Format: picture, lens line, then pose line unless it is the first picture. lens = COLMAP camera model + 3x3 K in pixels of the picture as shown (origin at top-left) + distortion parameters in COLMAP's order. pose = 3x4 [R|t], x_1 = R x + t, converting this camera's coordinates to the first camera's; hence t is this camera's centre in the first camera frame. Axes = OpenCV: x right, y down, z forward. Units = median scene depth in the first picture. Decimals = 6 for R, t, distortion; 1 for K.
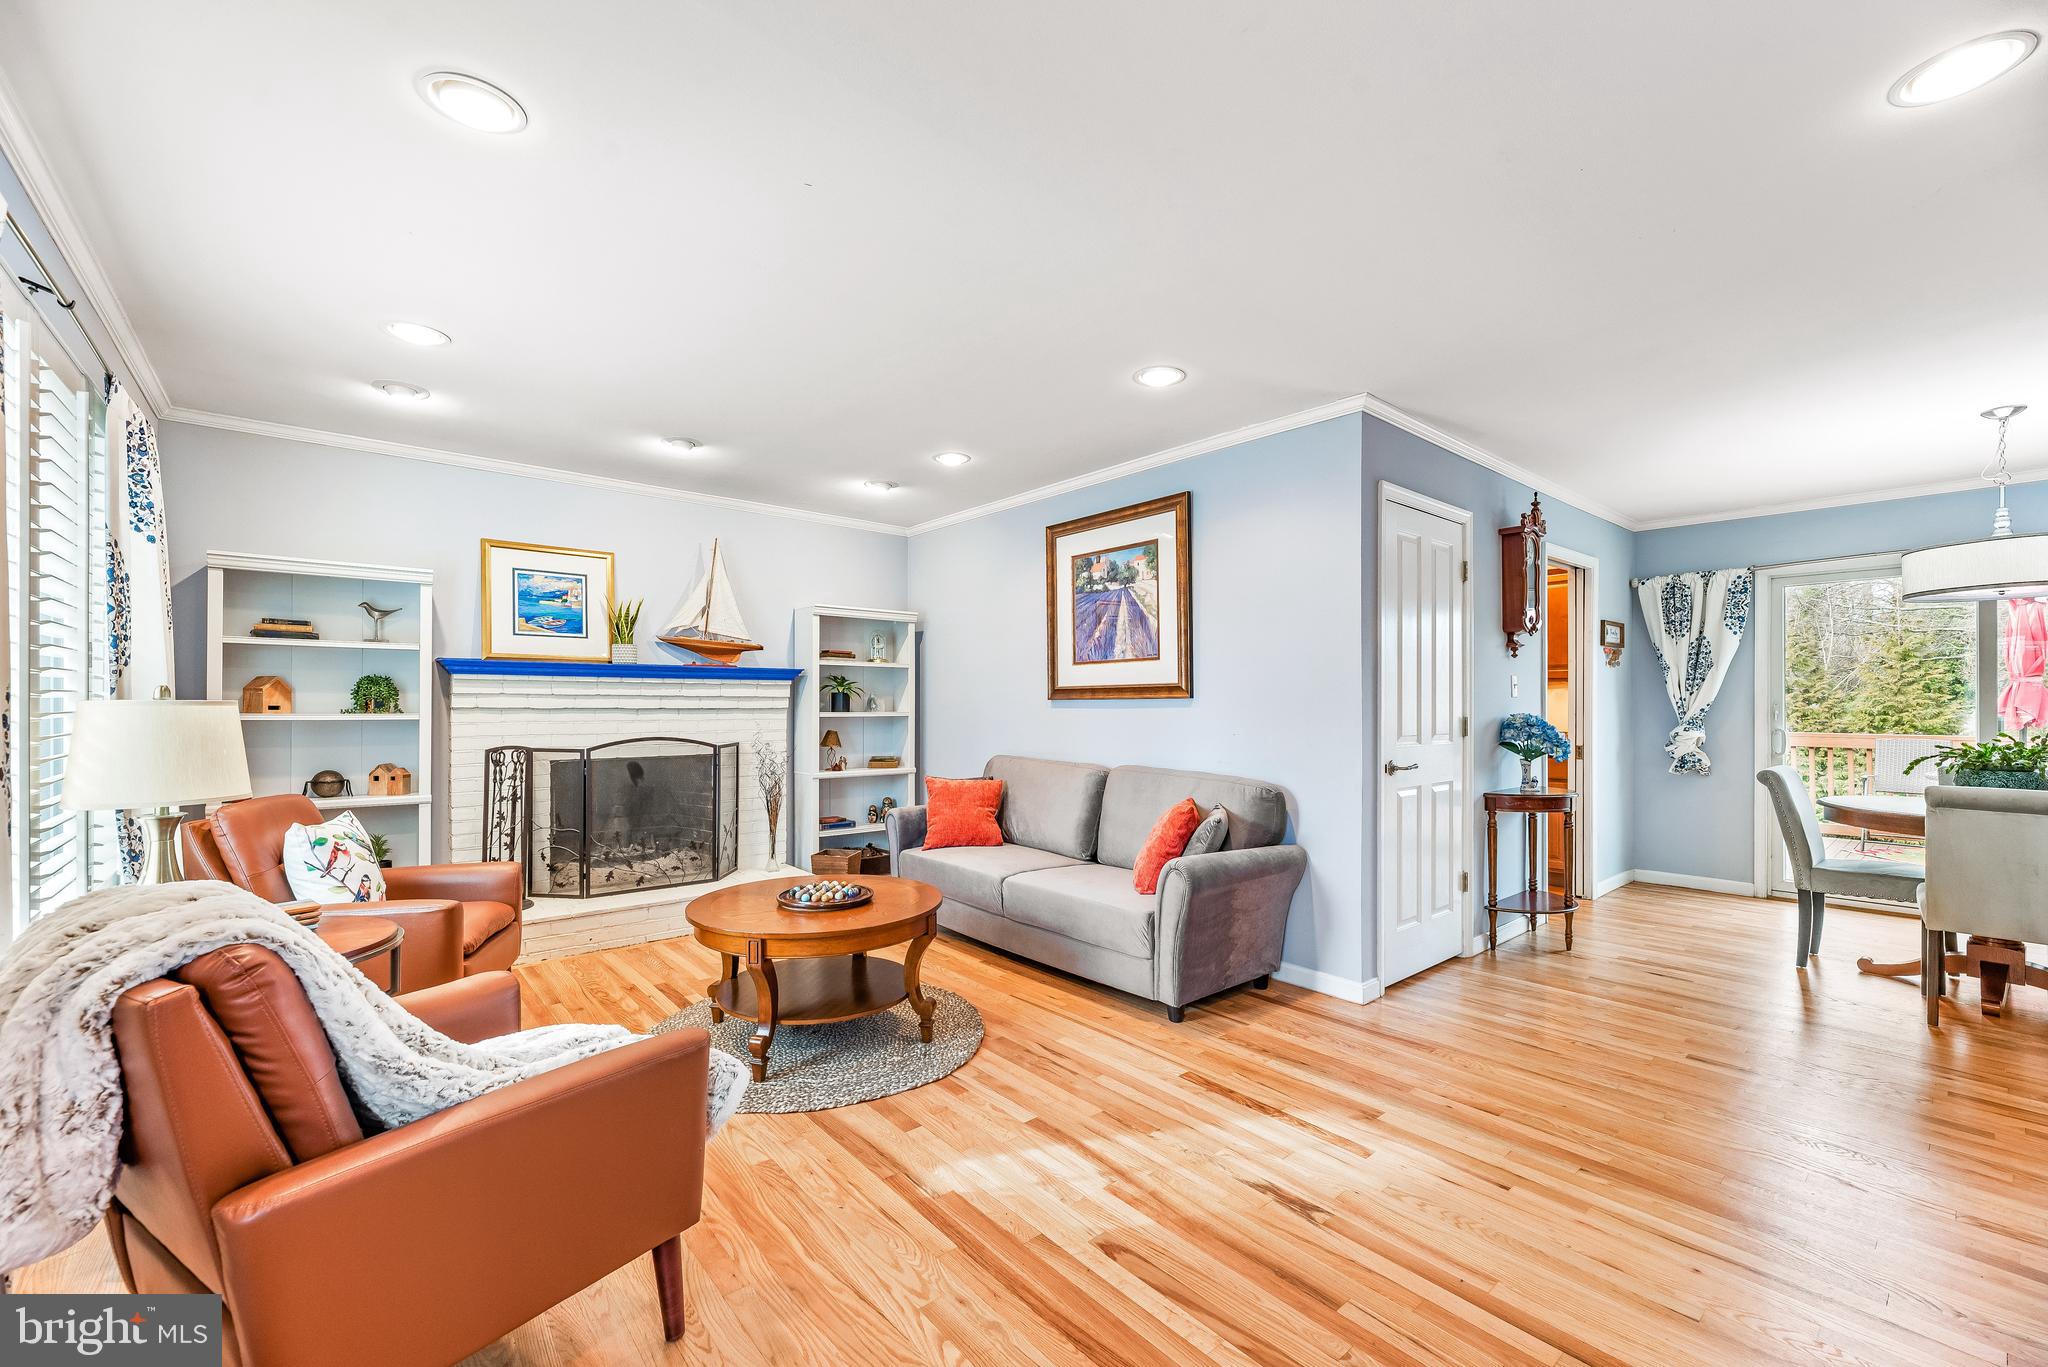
lens RADIAL K [[829.8, 0, 1013.6], [0, 829.8, 710.2], [0, 0, 1]] dist [0.001598, -0.000636]
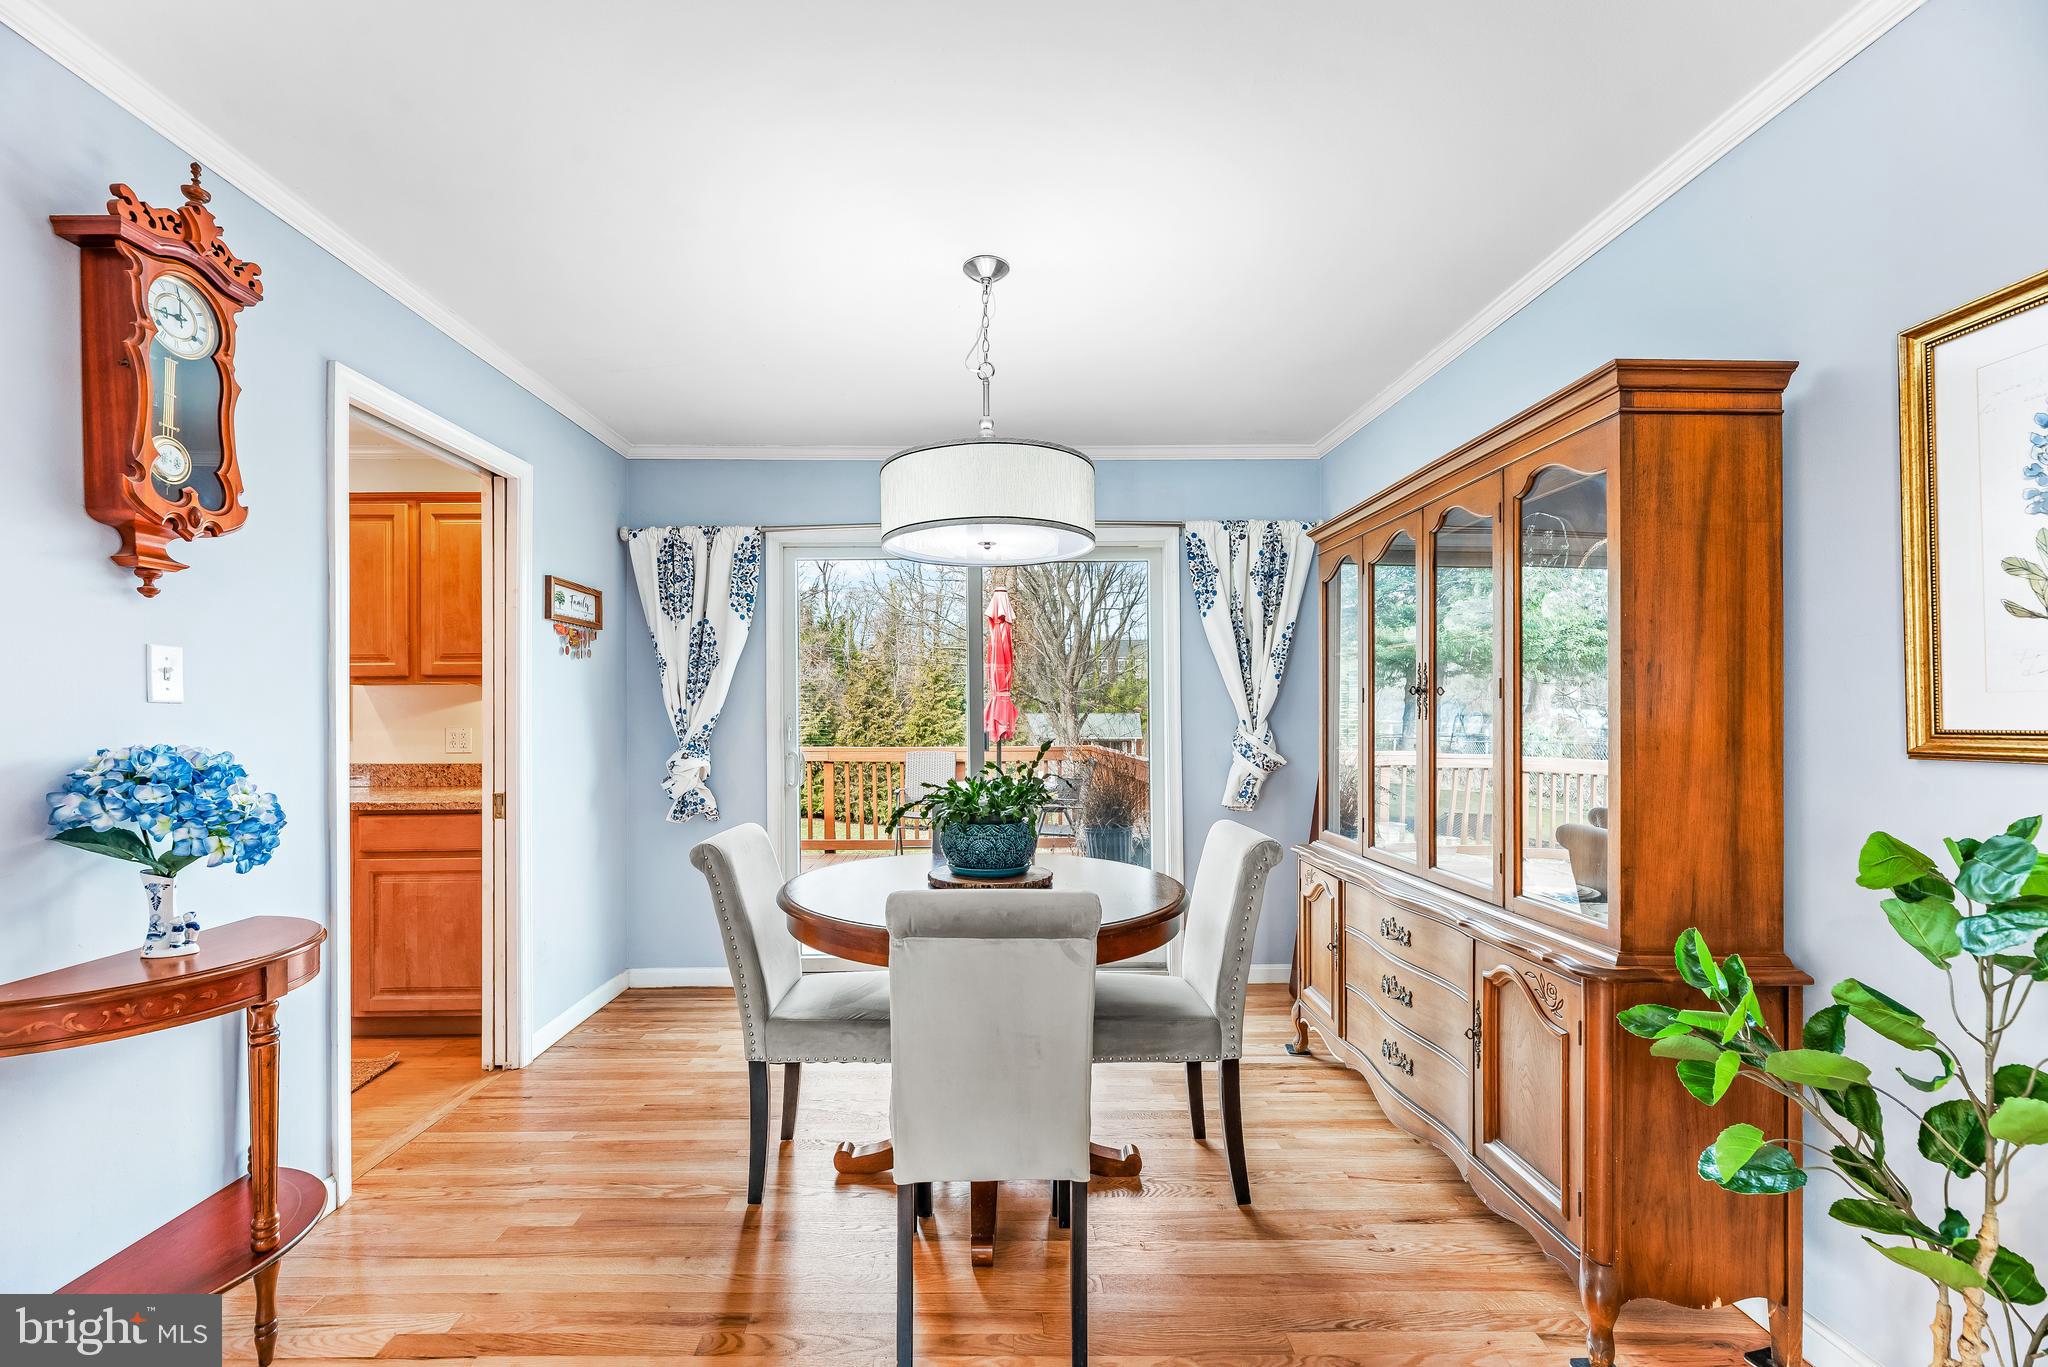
lens RADIAL K [[829.8, 0, 993.9], [0, 829.8, 706.2], [0, 0, 1]] dist [0.001598, -0.000636]
pose [[0.635027, 0.006939, 0.772459, 0.541145], [0.010187, 0.999797, -0.017355, -0.003715], [-0.772423, 0.018890, 0.634827, 0.458045]]
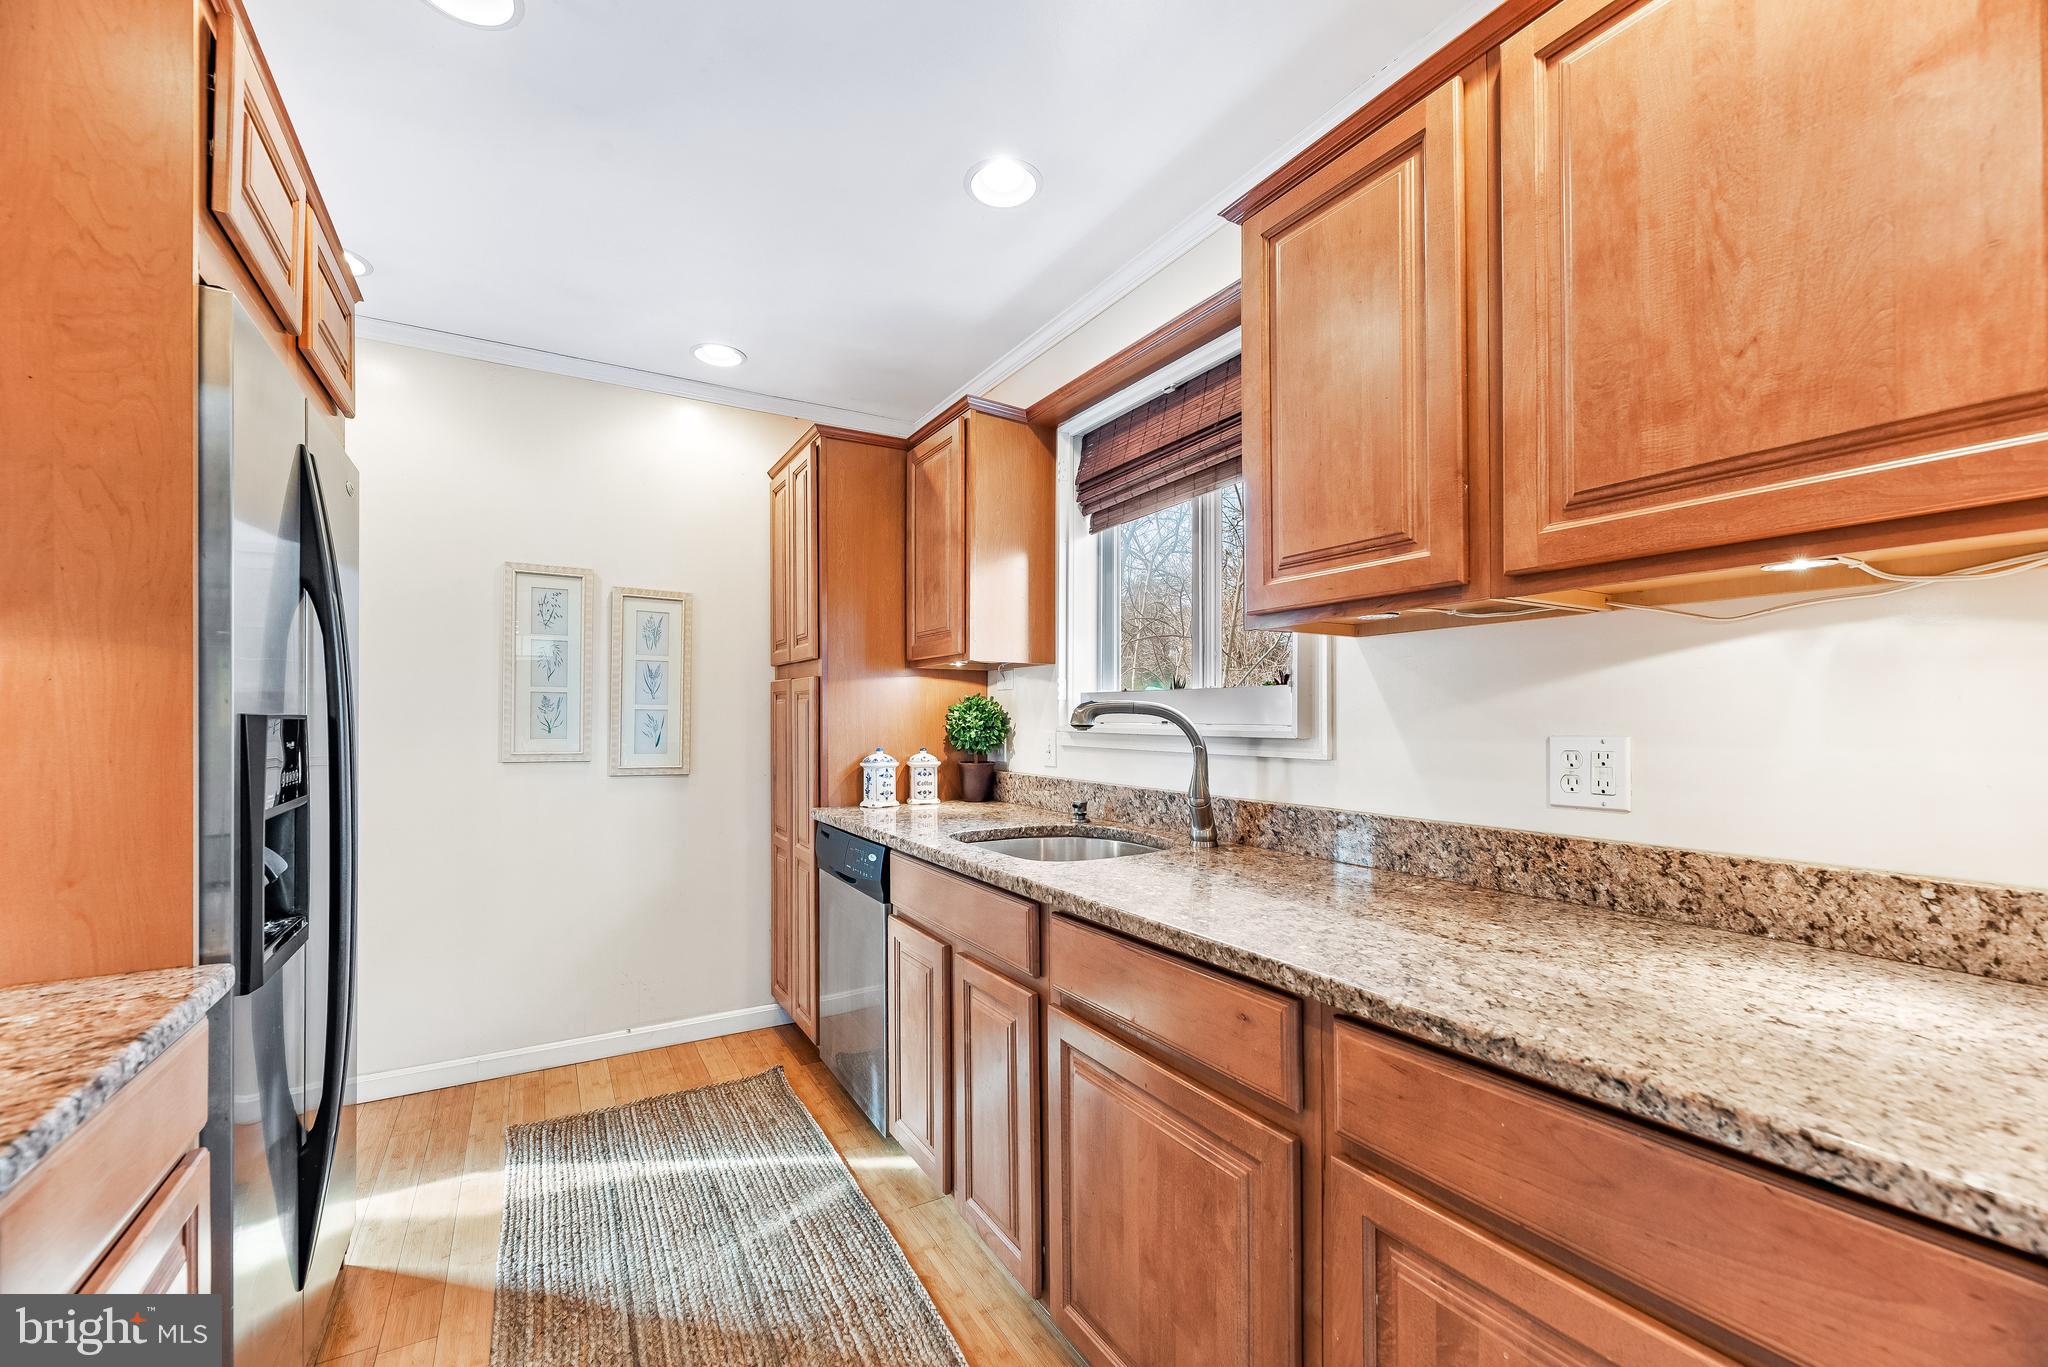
lens RADIAL K [[829.8, 0, 1010.2], [0, 829.8, 717.8], [0, 0, 1]] dist [0.001598, -0.000636]
pose [[0.984540, 0.002080, -0.175149, 0.697439], [-0.003700, 0.999953, -0.008925, -0.005300], [0.175122, 0.009435, 0.984502, 1.089558]]
